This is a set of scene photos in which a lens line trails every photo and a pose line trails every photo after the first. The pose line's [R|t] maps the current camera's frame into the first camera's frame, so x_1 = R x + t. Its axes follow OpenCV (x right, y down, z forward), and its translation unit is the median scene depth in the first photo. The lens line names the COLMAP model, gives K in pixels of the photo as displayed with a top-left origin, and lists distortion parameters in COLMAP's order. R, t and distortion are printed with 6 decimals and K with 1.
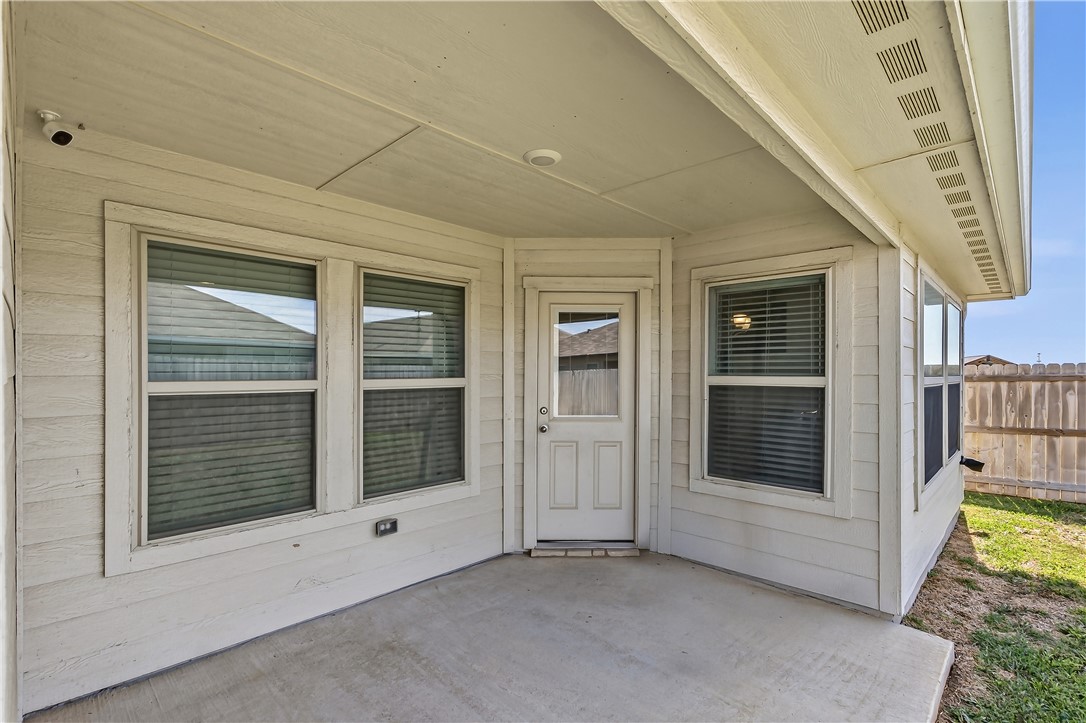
lens RADIAL K [[505.5, 0, 544.3], [0, 505.5, 368.2], [0, 0, 1]] dist [-0.005532, 0.000319]
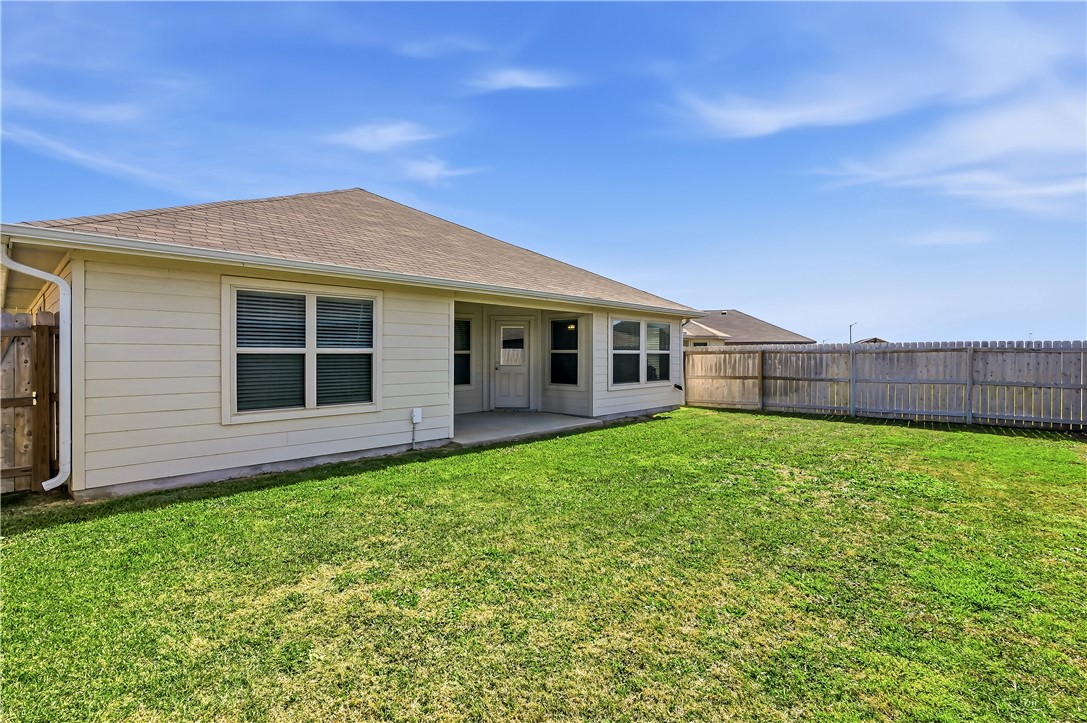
lens RADIAL K [[506.0, 0, 542.3], [0, 506.0, 355.2], [0, 0, 1]] dist [-0.005532, 0.000319]
pose [[0.999754, -0.000805, 0.022153, 0.141176], [0.000464, 0.999882, 0.015383, -0.000507], [-0.022163, -0.015369, 0.999636, -1.377769]]
